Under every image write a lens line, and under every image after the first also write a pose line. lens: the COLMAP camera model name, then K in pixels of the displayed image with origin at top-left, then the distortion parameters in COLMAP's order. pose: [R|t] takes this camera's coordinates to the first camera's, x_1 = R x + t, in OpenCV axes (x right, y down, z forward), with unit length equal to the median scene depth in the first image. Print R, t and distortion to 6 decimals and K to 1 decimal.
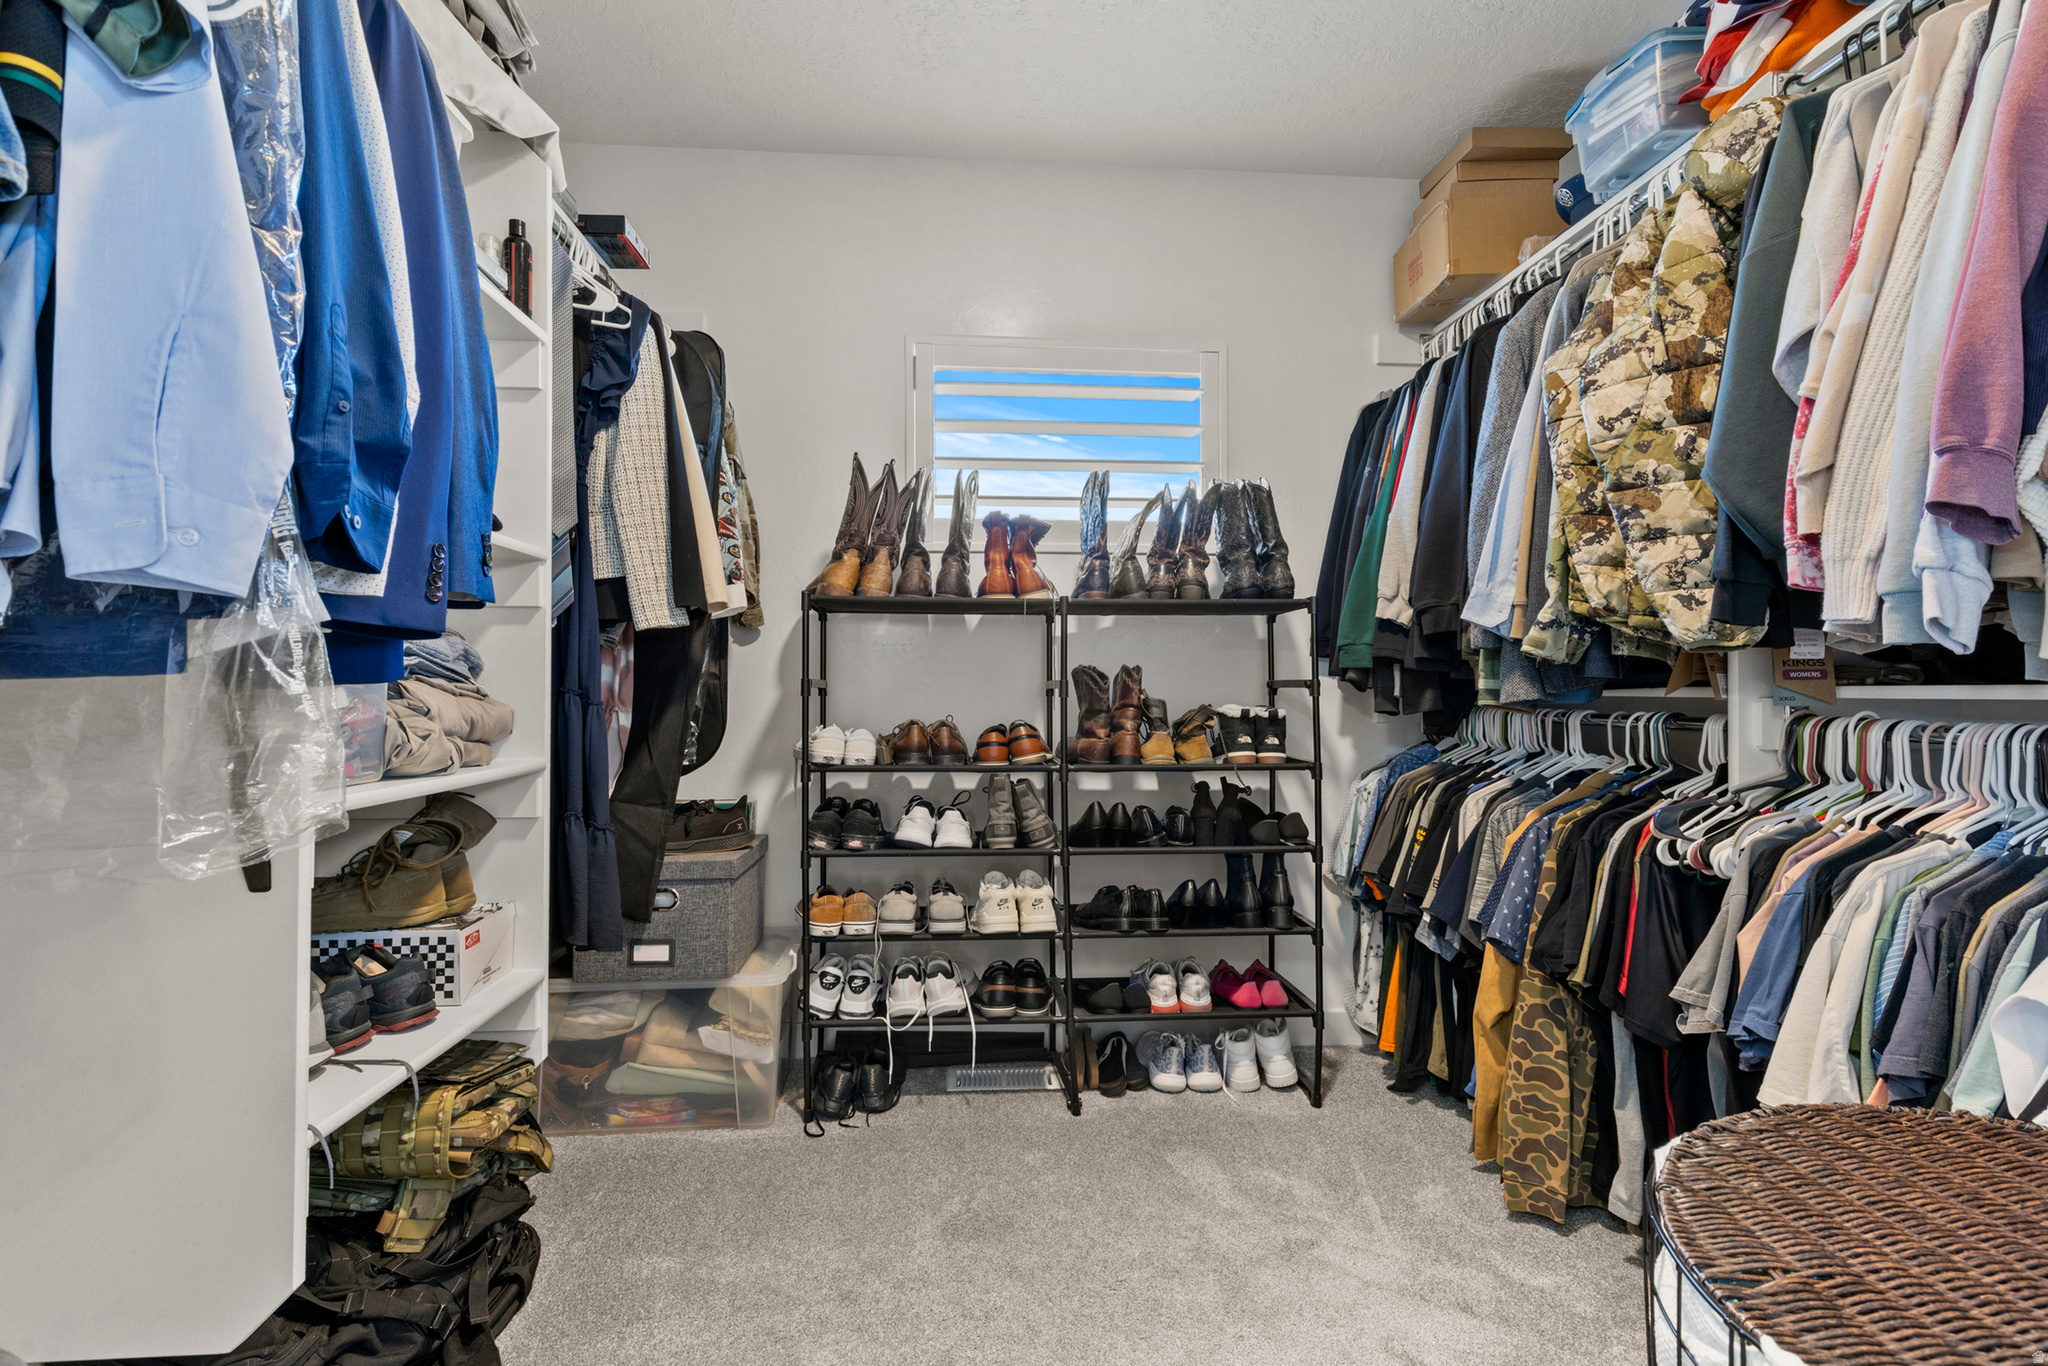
lens RADIAL K [[959.1, 0, 1022.8], [0, 959.1, 685.5], [0, 0, 1]] dist [0.008791, -0.002116]
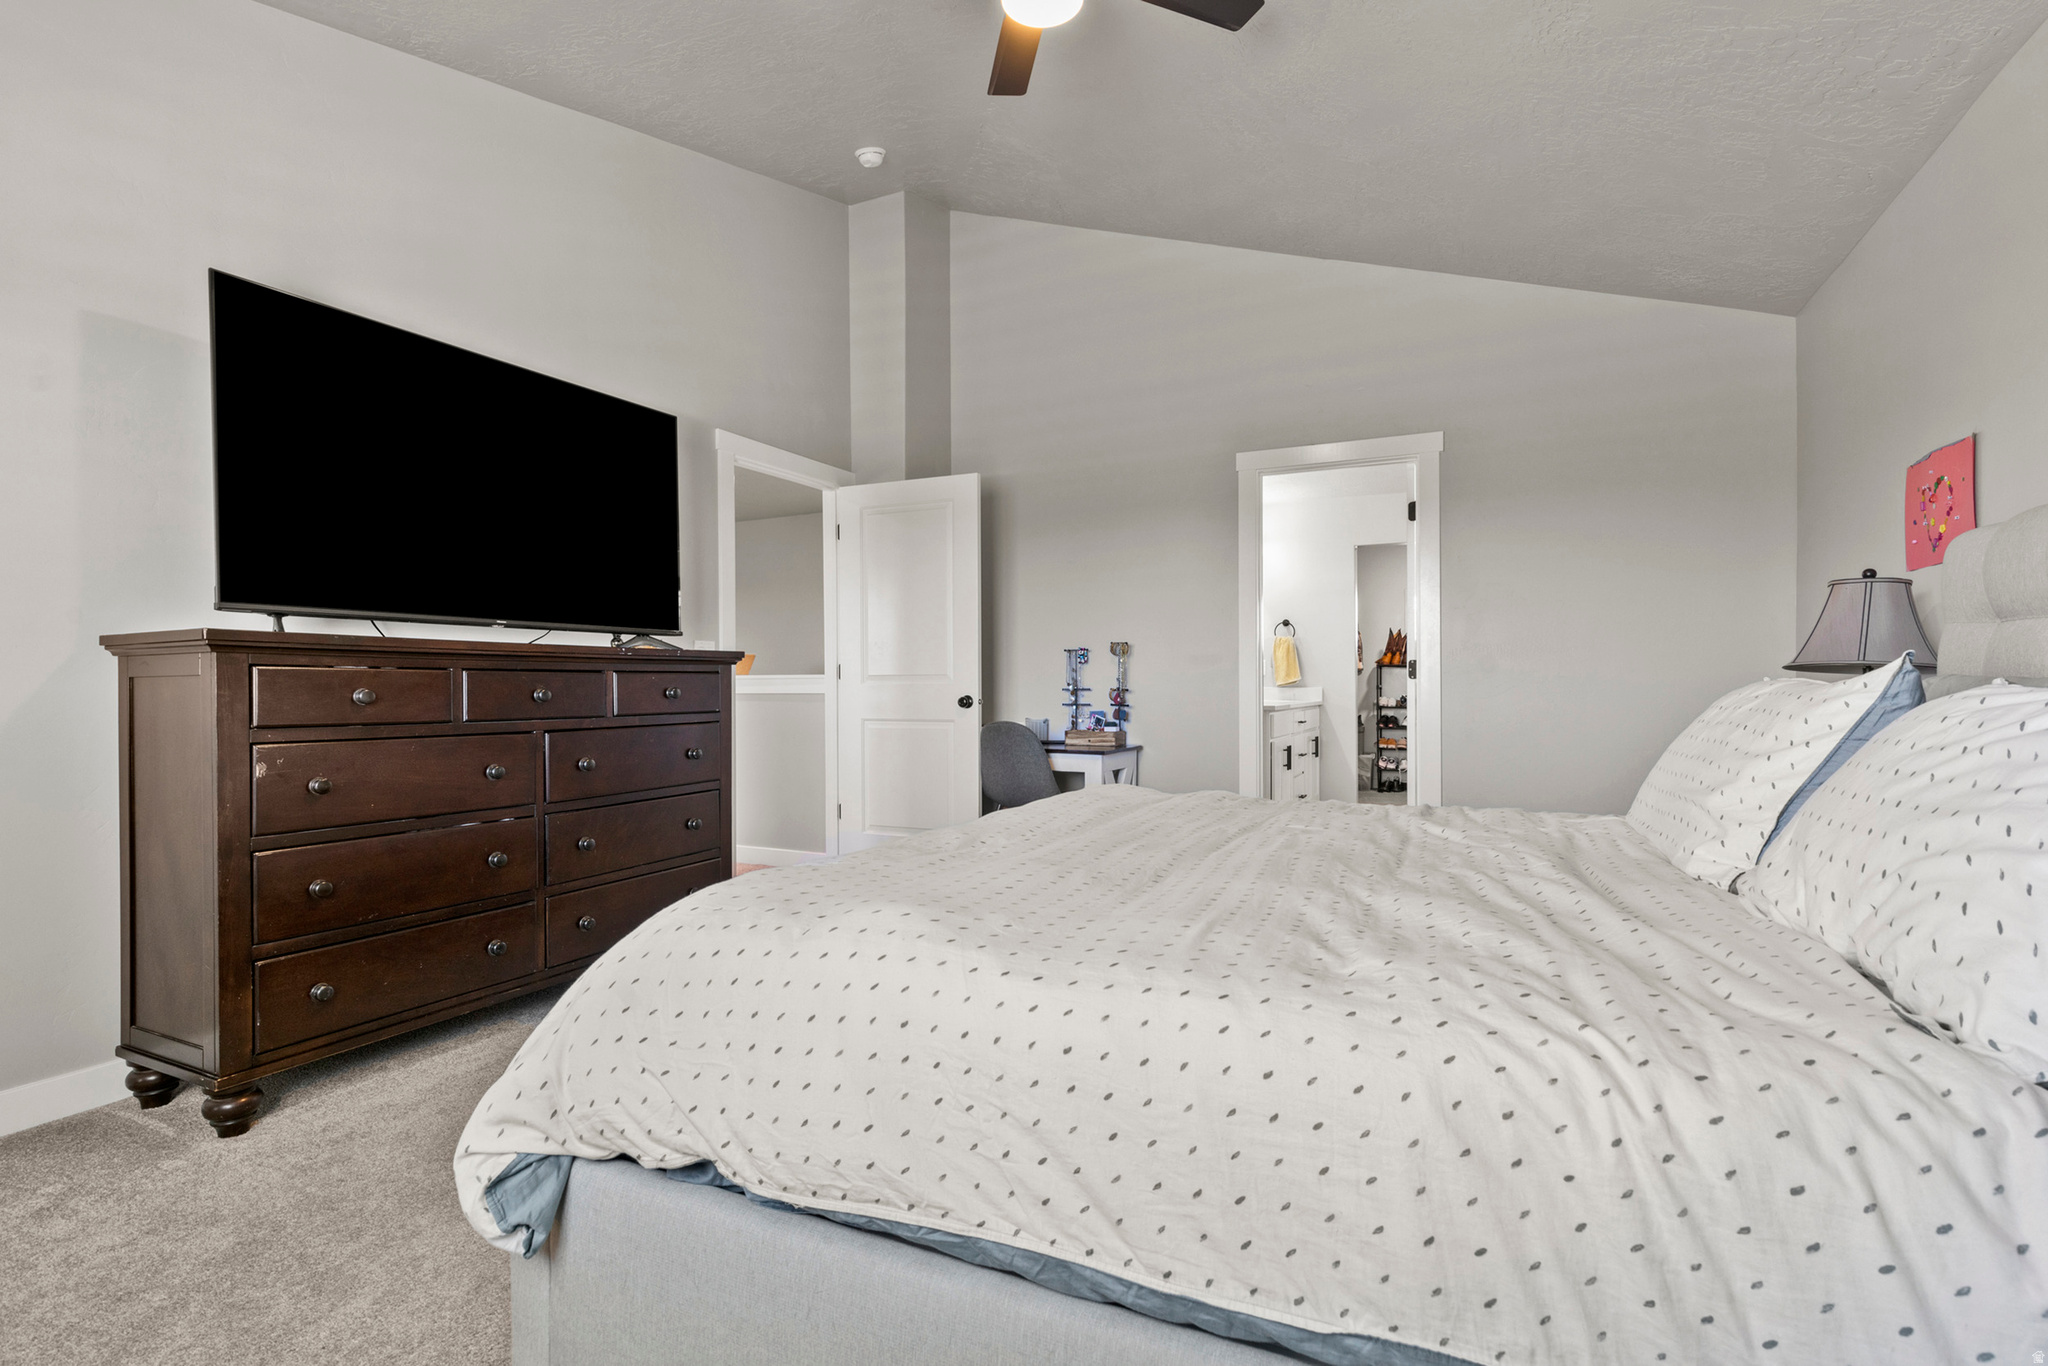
lens RADIAL K [[959.1, 0, 1023.9], [0, 959.1, 685.2], [0, 0, 1]] dist [0.008791, -0.002116]
pose [[0.867162, -0.005176, -0.497999, 0.479647], [0.006416, 0.999979, 0.000779, -0.018416], [0.497984, -0.003871, 0.867178, -3.137414]]
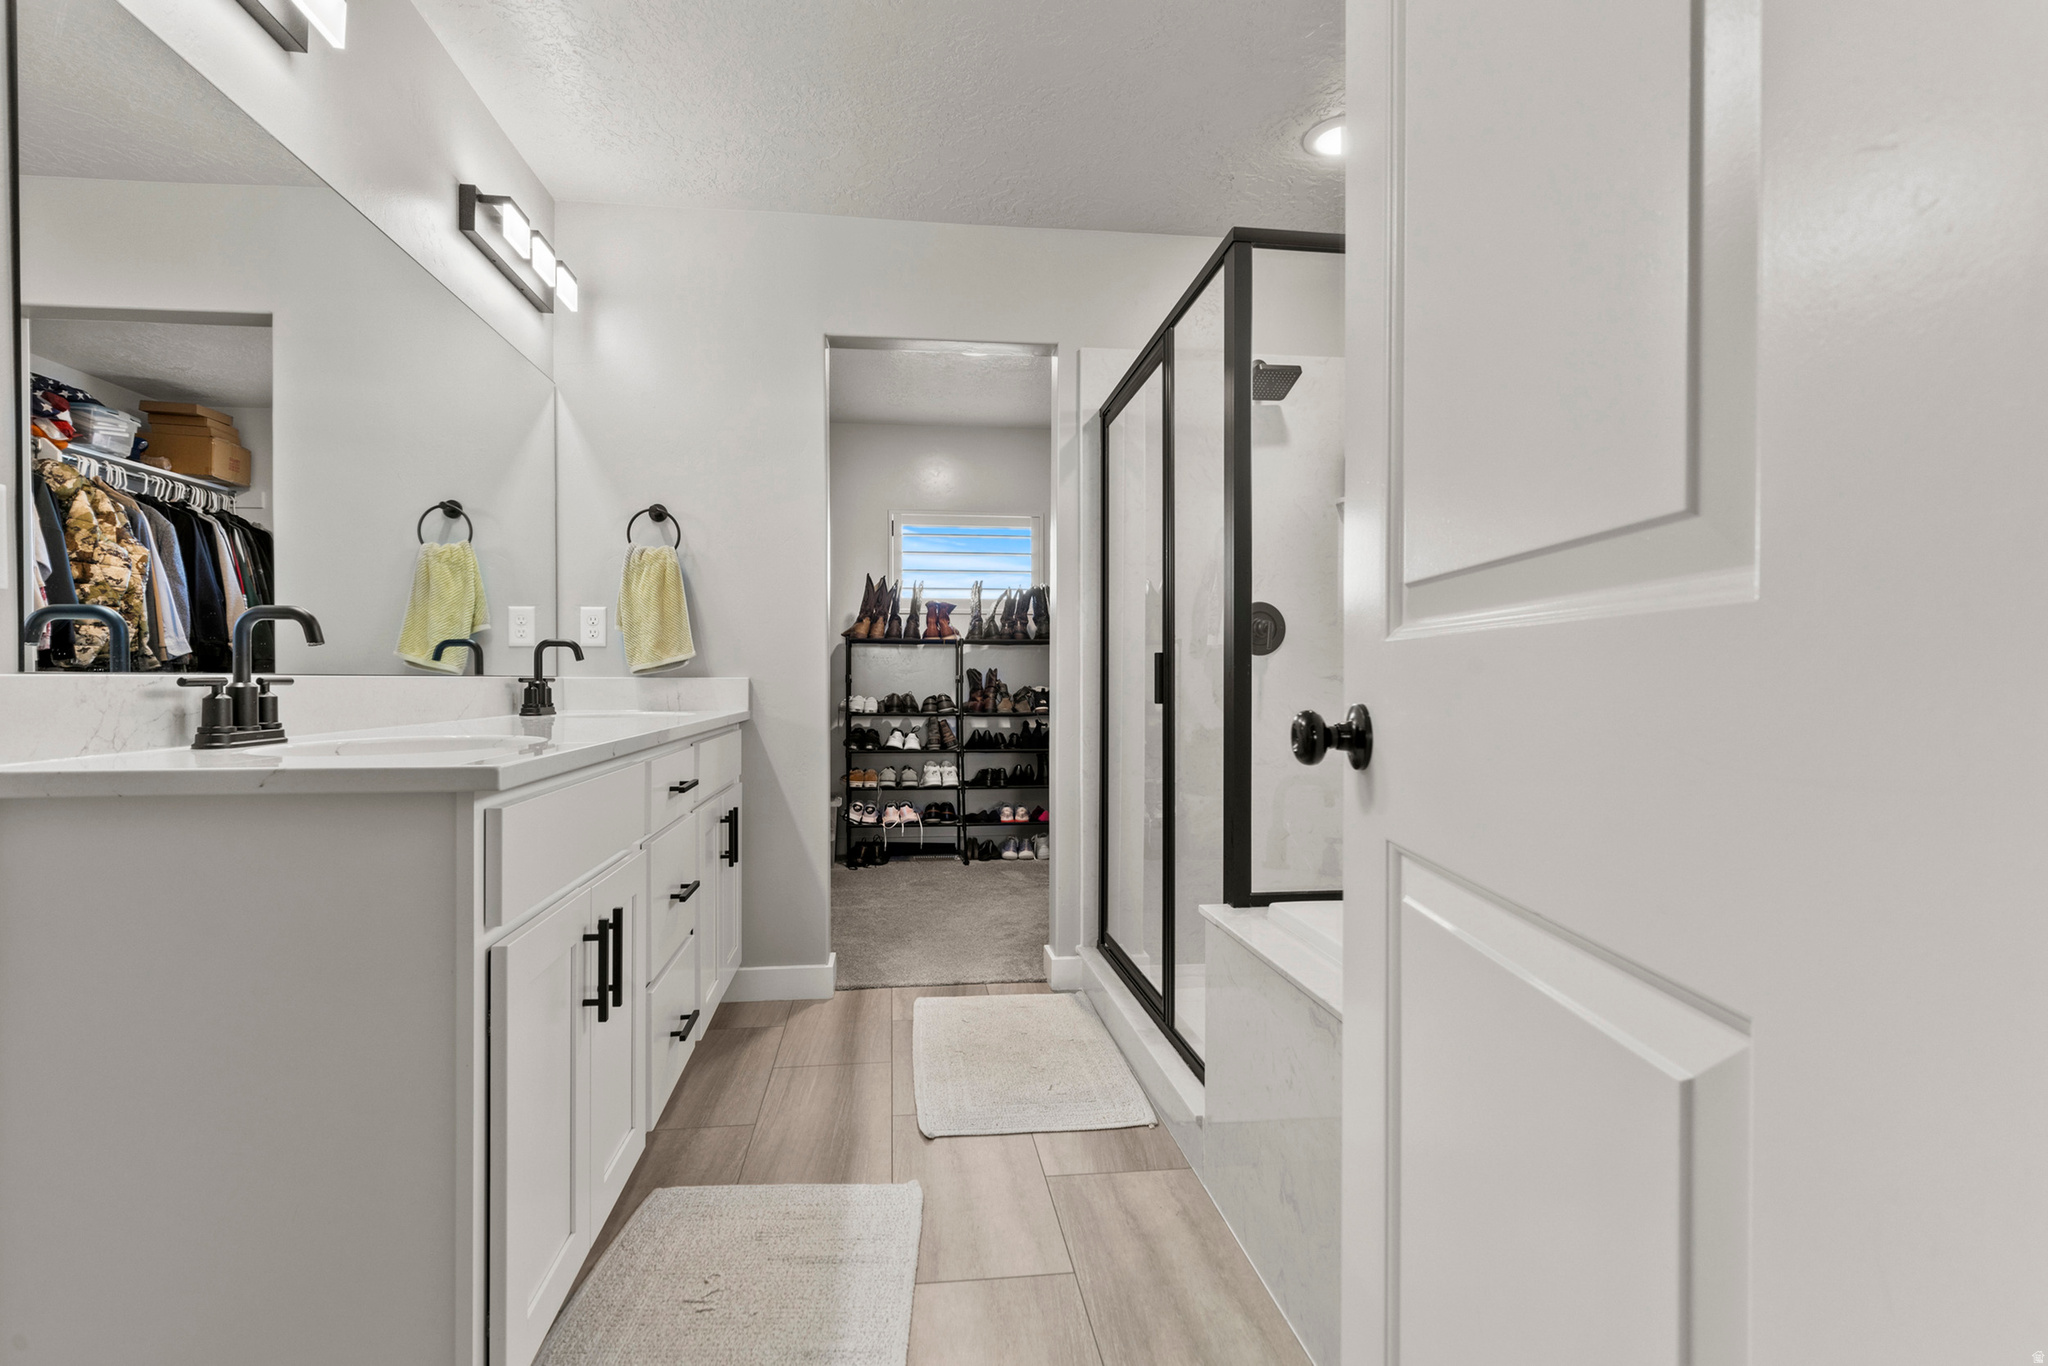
lens RADIAL K [[959.1, 0, 1023.7], [0, 959.1, 682.1], [0, 0, 1]] dist [0.008791, -0.002116]
pose [[0.998223, -0.000623, 0.059590, 0.052668], [0.000224, 0.999977, 0.006709, -0.004476], [-0.059593, -0.006684, 0.998200, -1.231518]]
